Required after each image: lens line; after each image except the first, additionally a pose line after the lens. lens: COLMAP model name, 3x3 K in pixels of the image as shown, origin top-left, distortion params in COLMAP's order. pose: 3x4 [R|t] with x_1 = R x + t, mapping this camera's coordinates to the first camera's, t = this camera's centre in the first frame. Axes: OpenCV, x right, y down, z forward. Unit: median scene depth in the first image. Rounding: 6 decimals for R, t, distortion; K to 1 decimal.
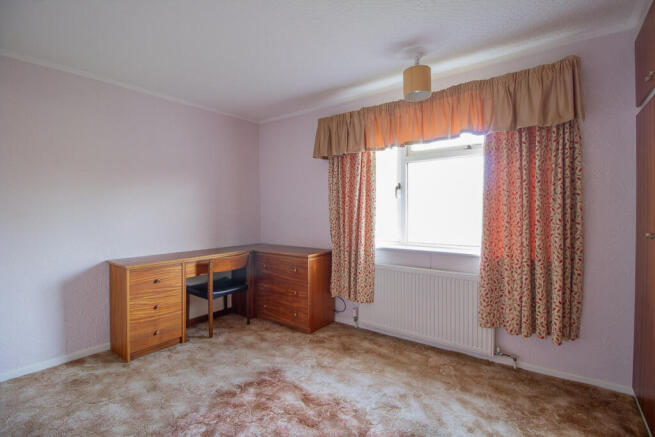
lens RADIAL K [[302.4, 0, 336.3], [0, 302.4, 214.8], [0, 0, 1]] dist [-0.000006, -0.013467]
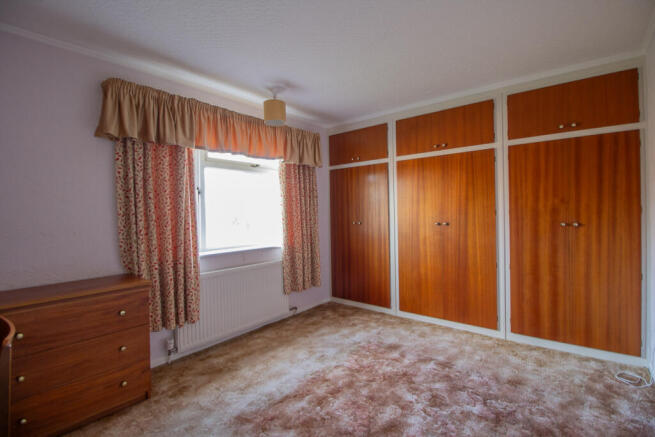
lens RADIAL K [[302.4, 0, 336.3], [0, 302.4, 214.8], [0, 0, 1]] dist [-0.000006, -0.013467]
pose [[0.047098, 0.000725, 0.998890, -0.915712], [0.039047, 0.999234, -0.002567, 0.002892], [-0.998127, 0.039124, 0.047034, 0.660643]]
